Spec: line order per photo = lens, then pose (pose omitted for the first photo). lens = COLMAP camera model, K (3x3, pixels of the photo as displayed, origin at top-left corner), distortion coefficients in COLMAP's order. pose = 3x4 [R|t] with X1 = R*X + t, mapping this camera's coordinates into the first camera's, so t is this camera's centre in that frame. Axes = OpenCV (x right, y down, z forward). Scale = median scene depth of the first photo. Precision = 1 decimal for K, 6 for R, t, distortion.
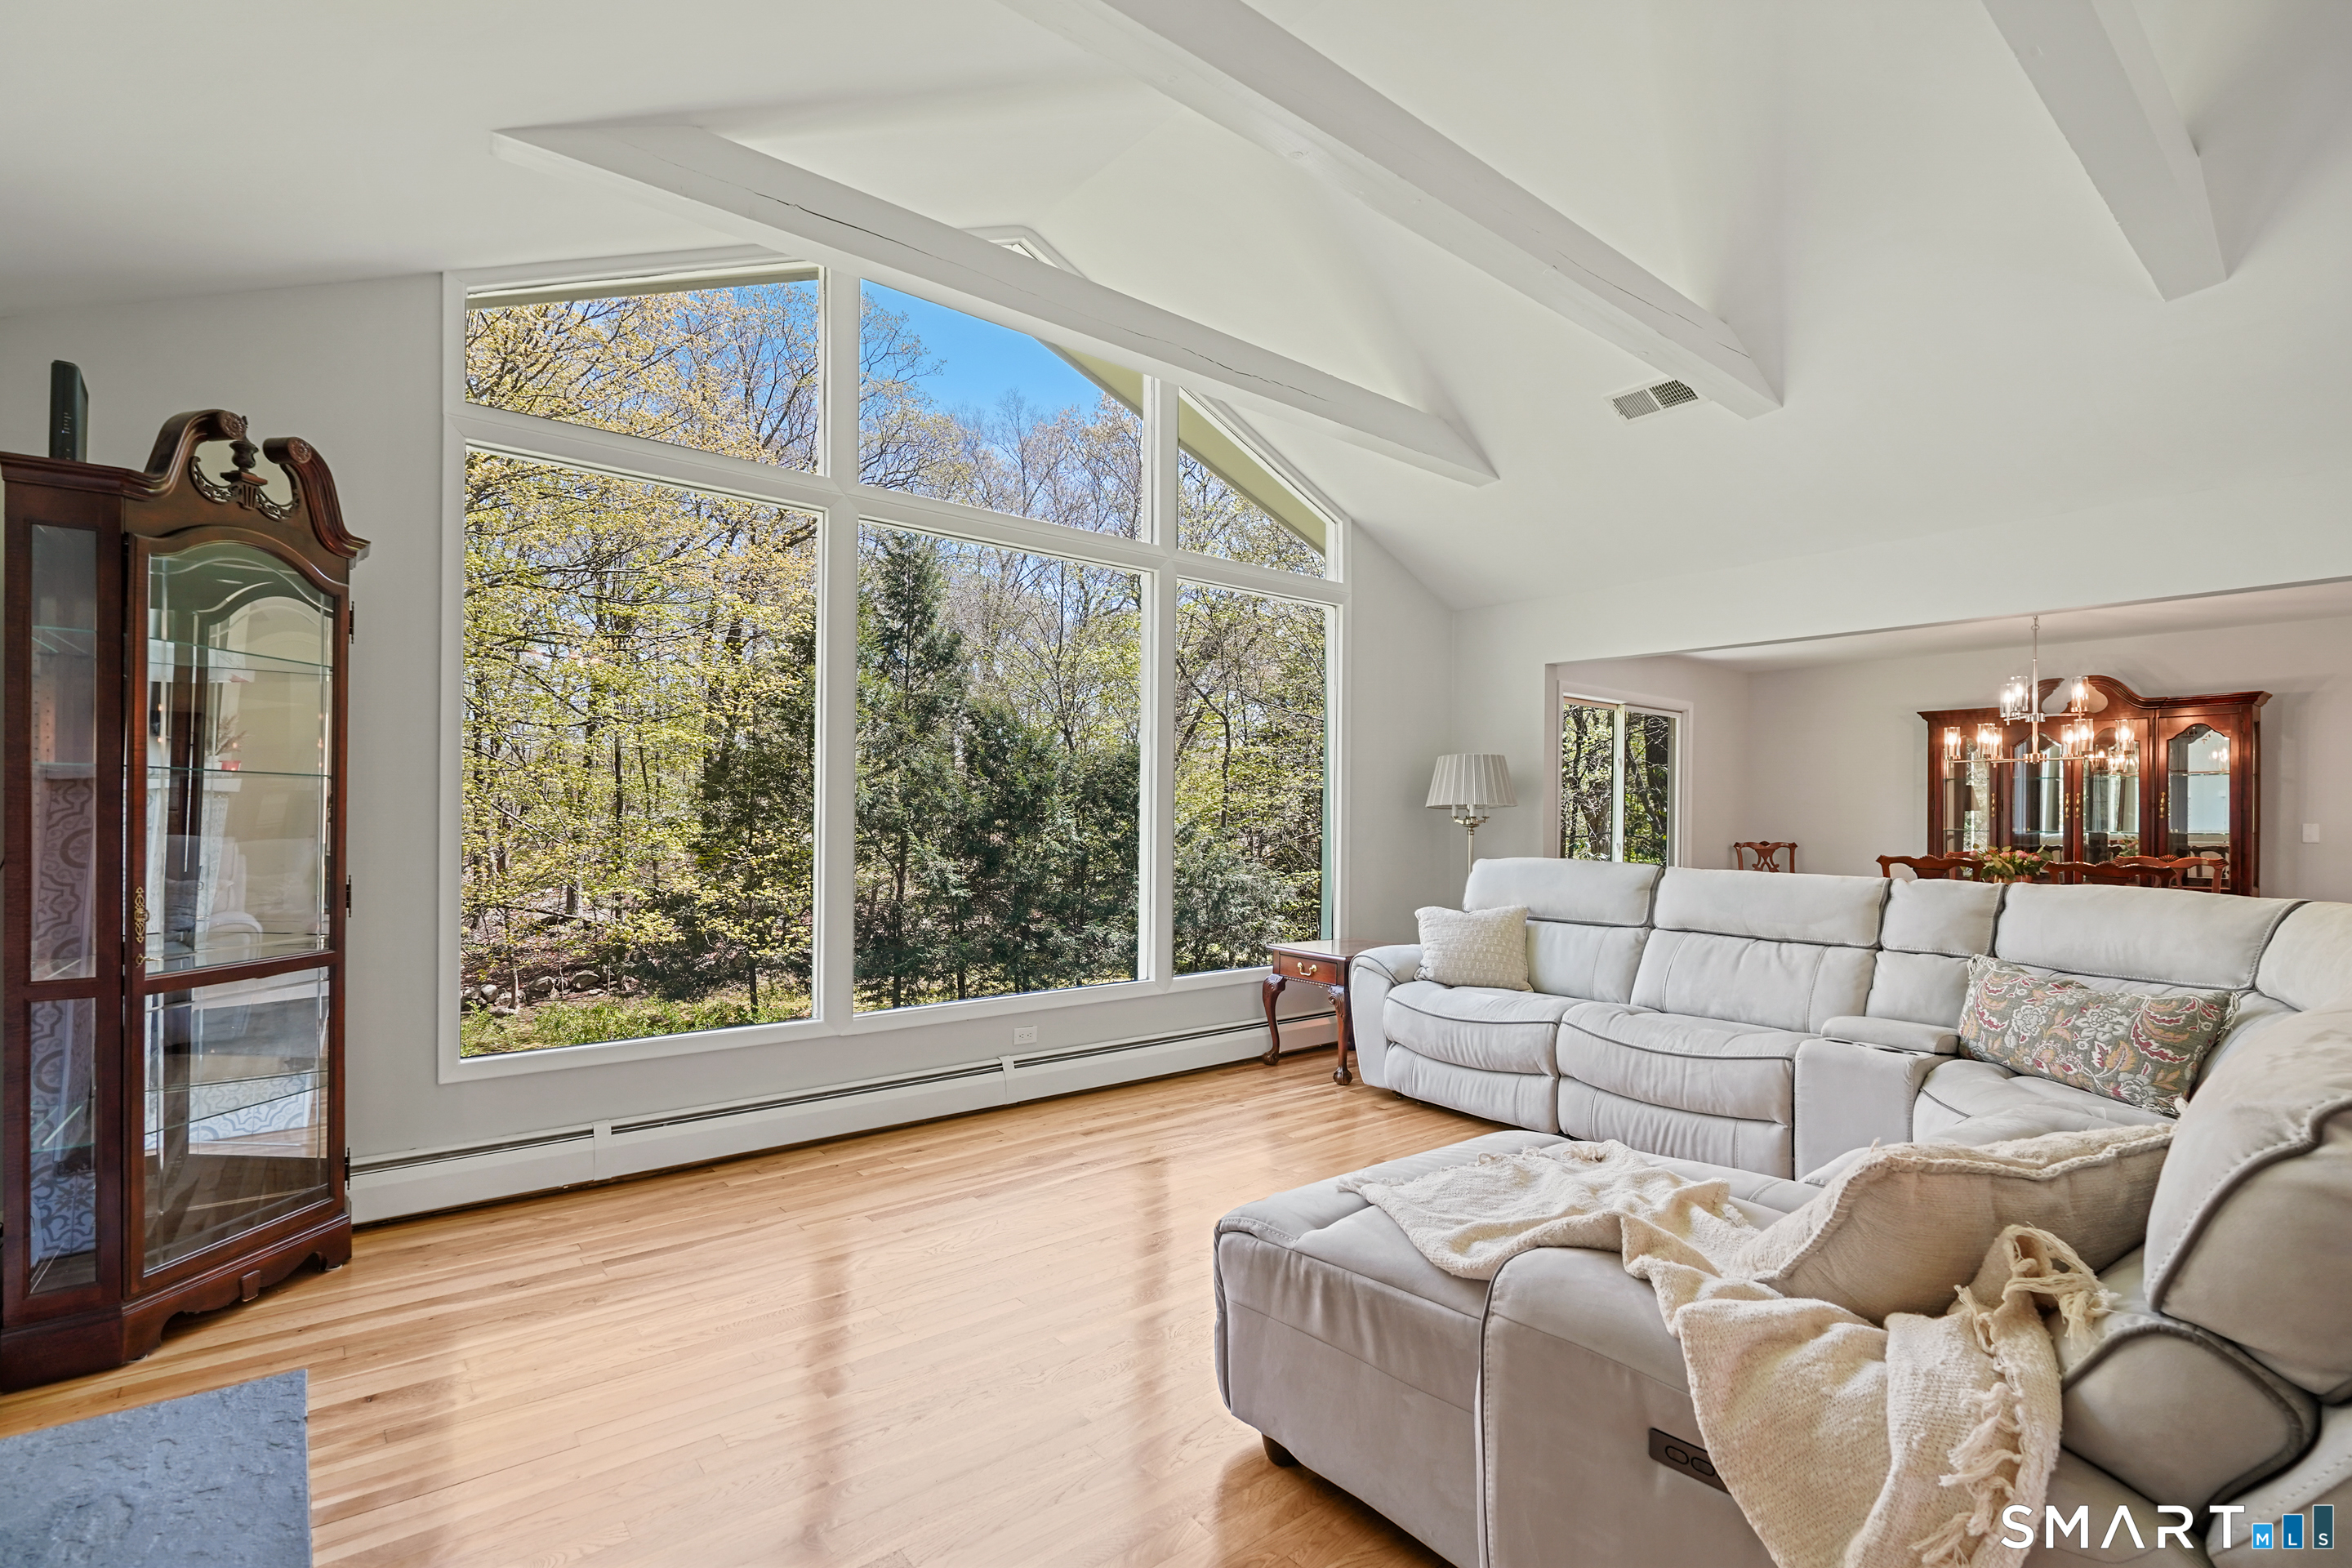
lens RADIAL K [[1077.4, 0, 1179.2], [0, 1077.4, 797.8], [0, 0, 1]] dist [-0.008286, 0.000402]
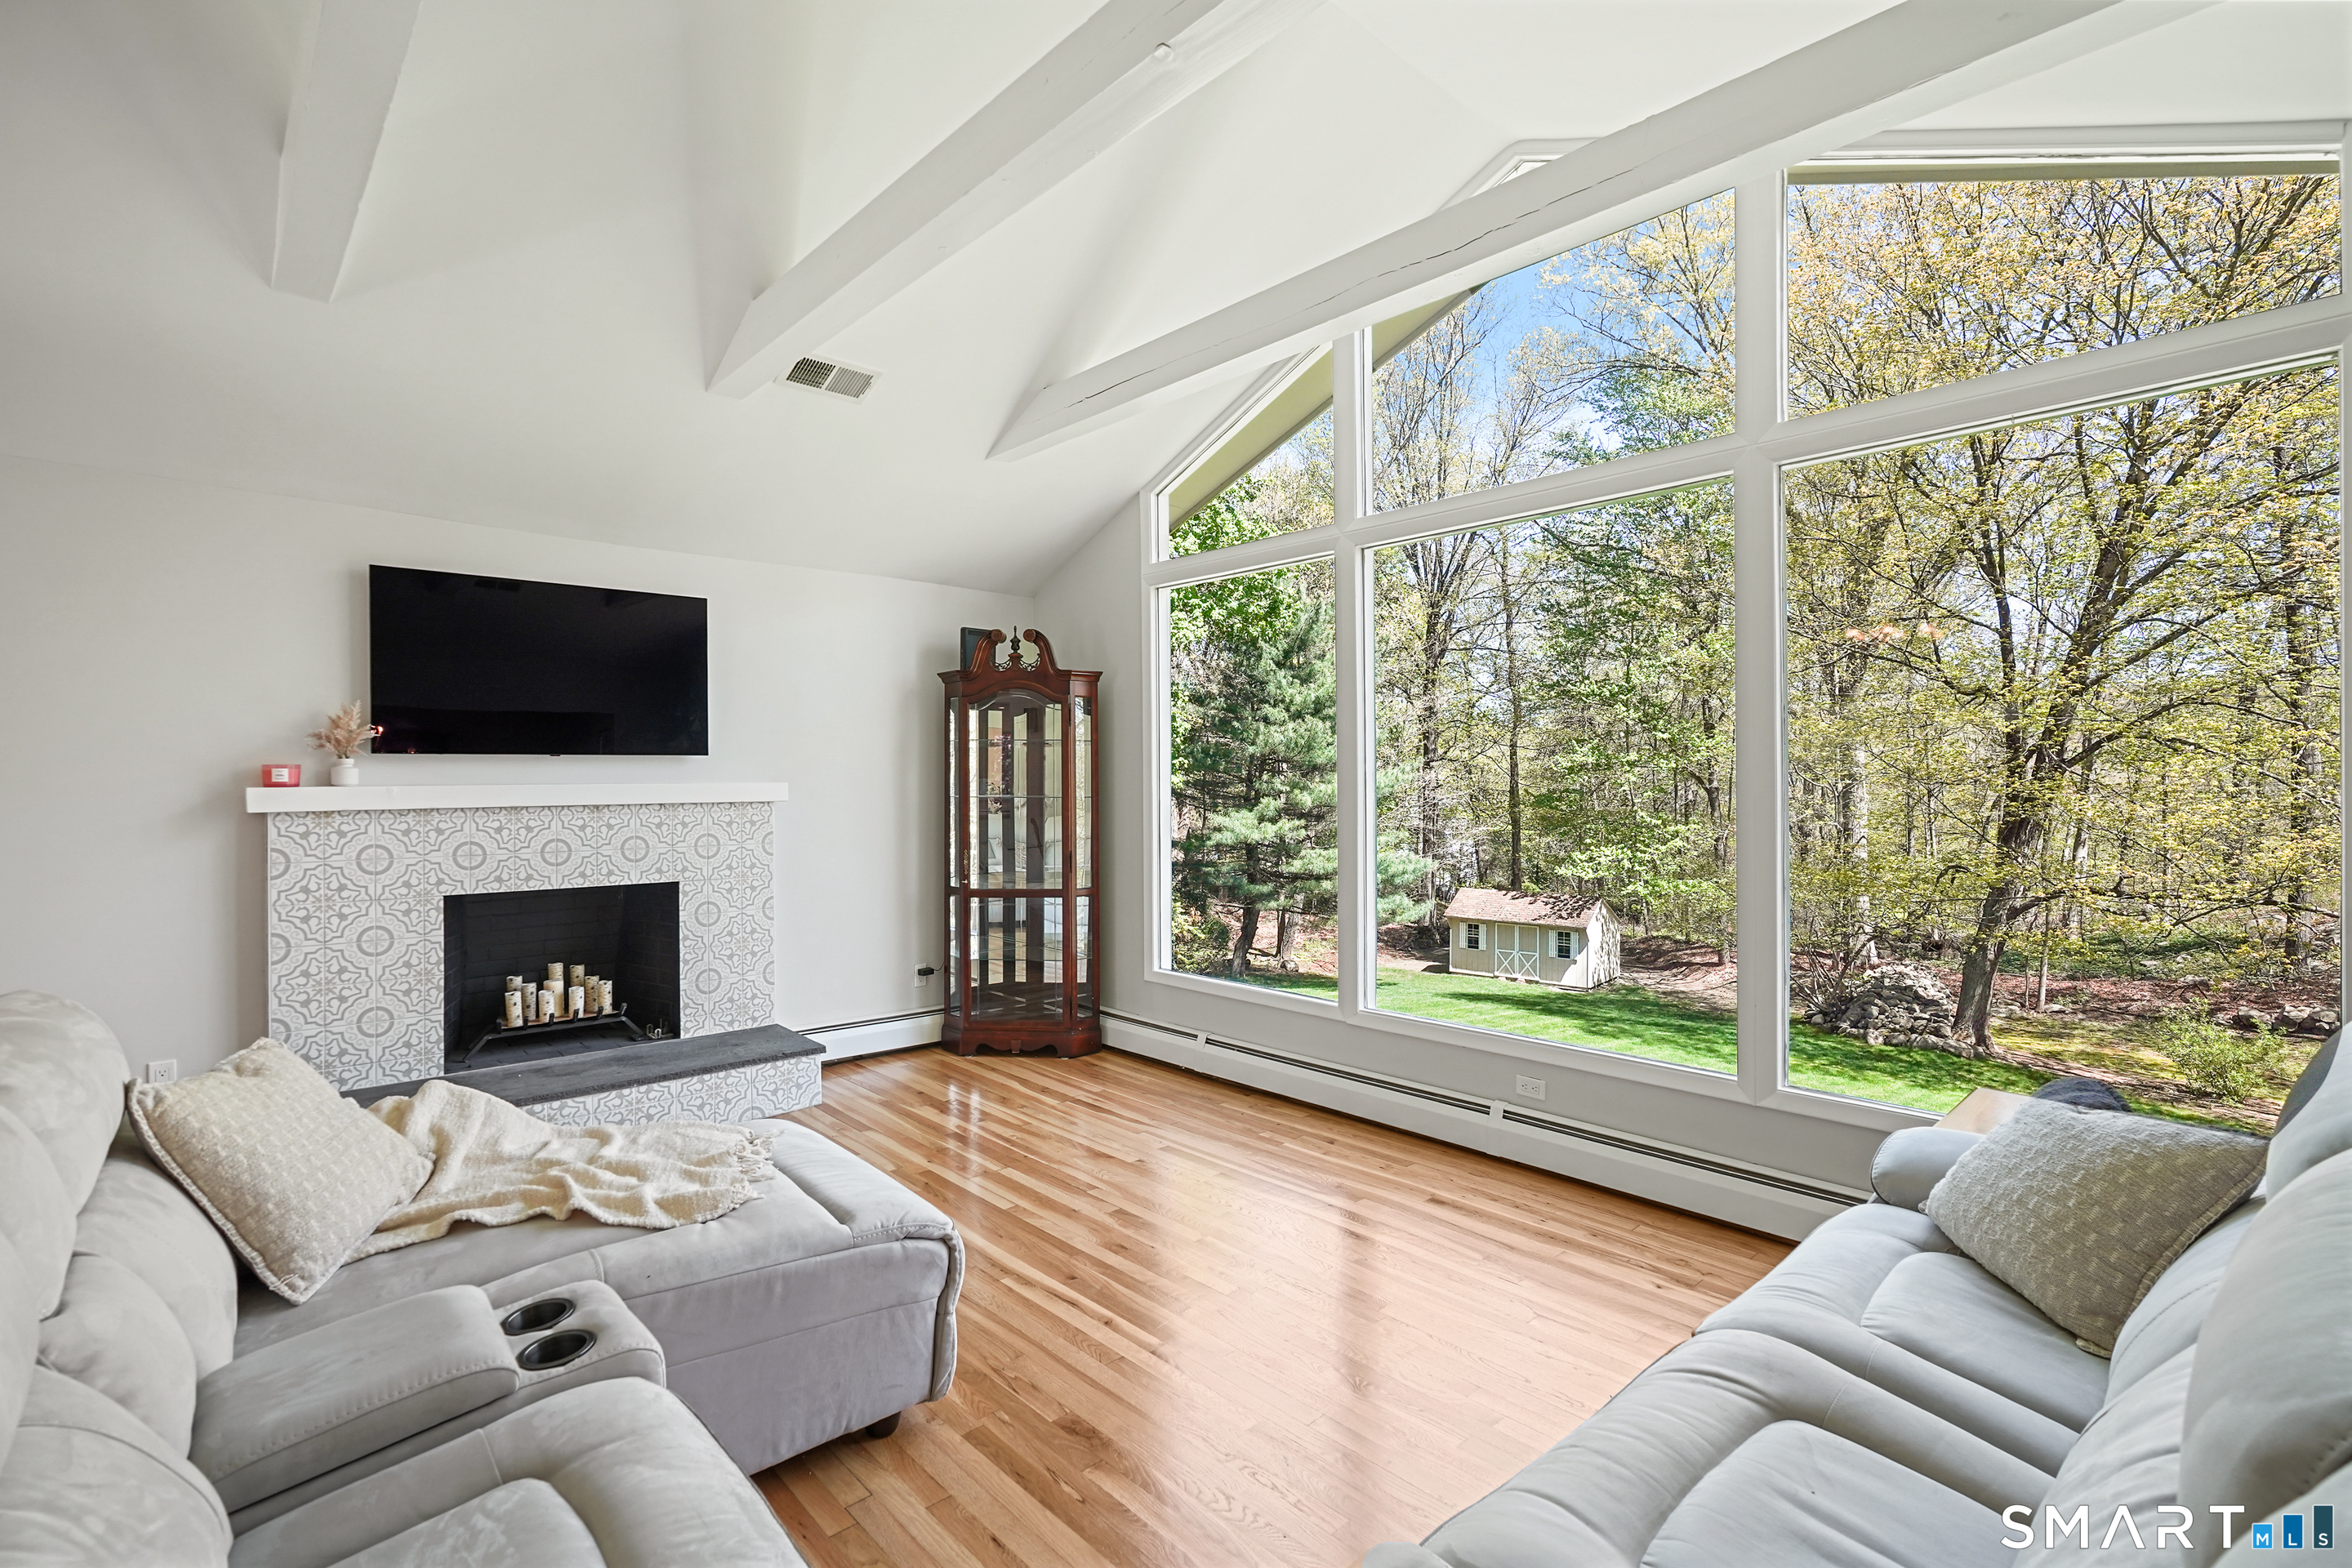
lens RADIAL K [[1077.4, 0, 1179.4], [0, 1077.4, 778.2], [0, 0, 1]] dist [-0.008286, 0.000402]
pose [[0.057702, -0.013357, -0.998244, 0.922630], [0.014804, 0.999812, -0.012522, -0.022577], [0.998224, -0.014055, 0.057889, 0.902581]]
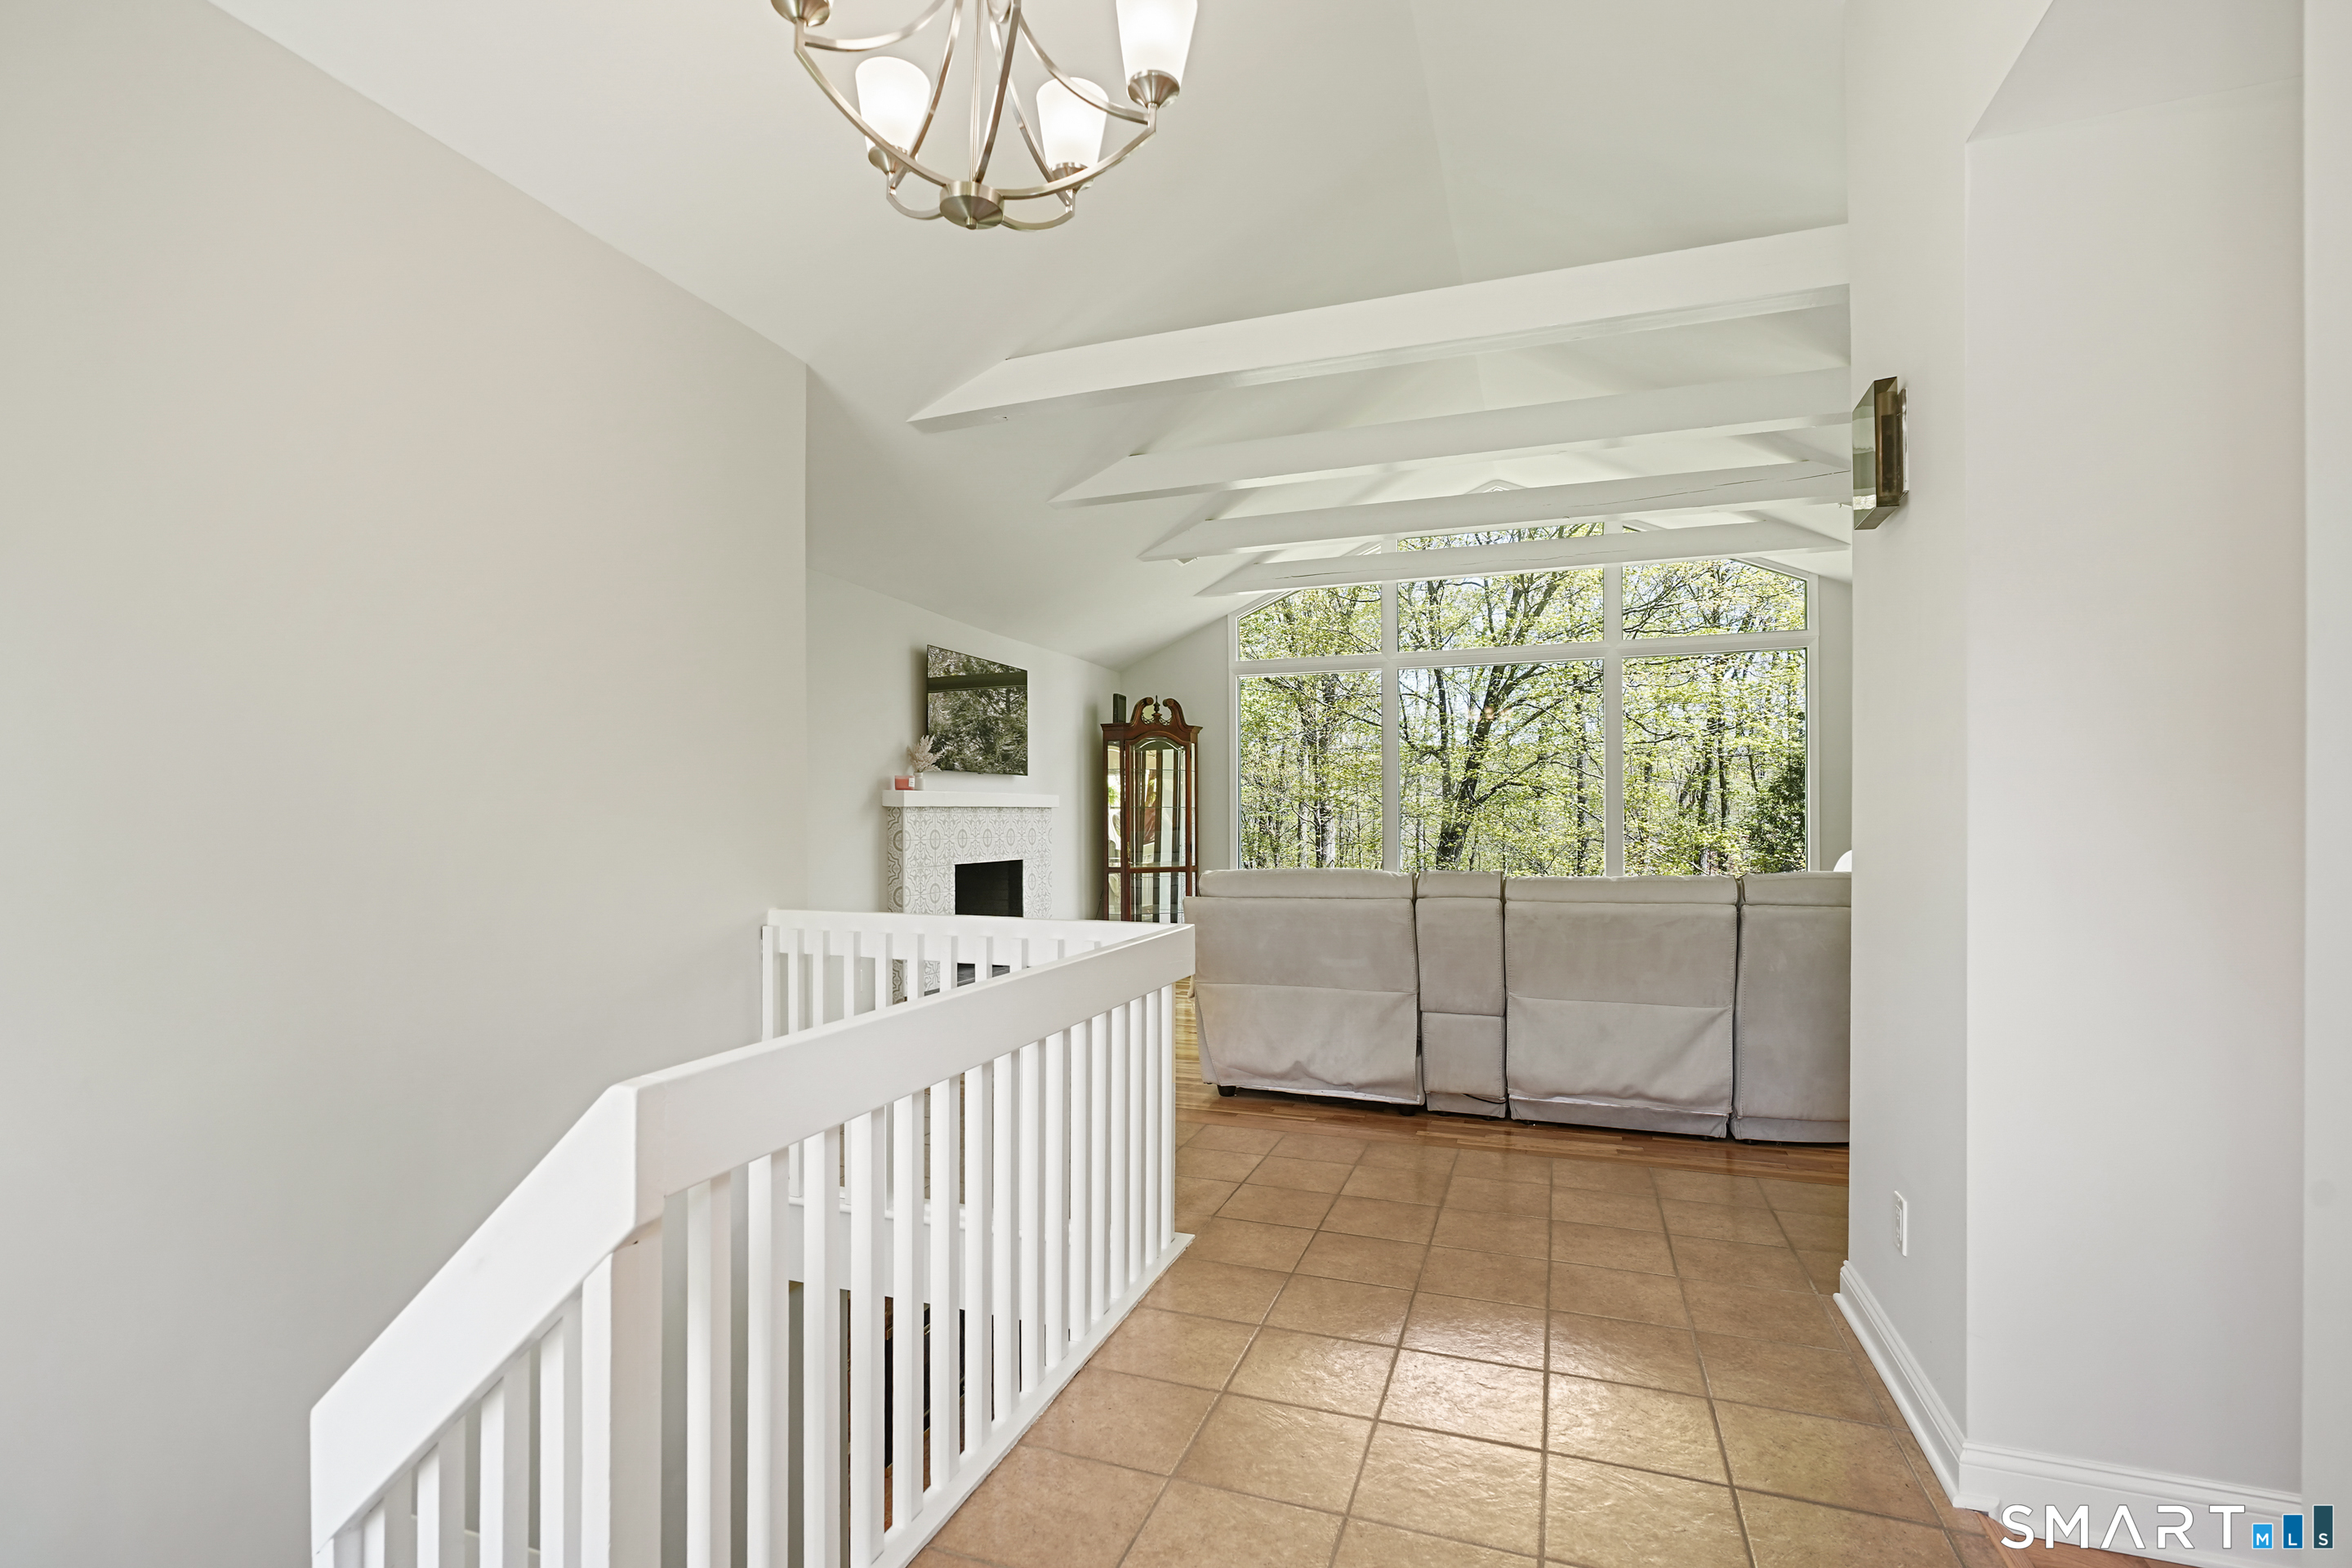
lens RADIAL K [[1077.4, 0, 1169.1], [0, 1077.4, 798.3], [0, 0, 1]] dist [-0.008286, 0.000402]
pose [[0.510512, -0.017077, -0.859701, 1.425628], [0.005949, 0.999849, -0.016328, 0.001346], [0.859850, 0.003221, 0.510537, -0.452430]]
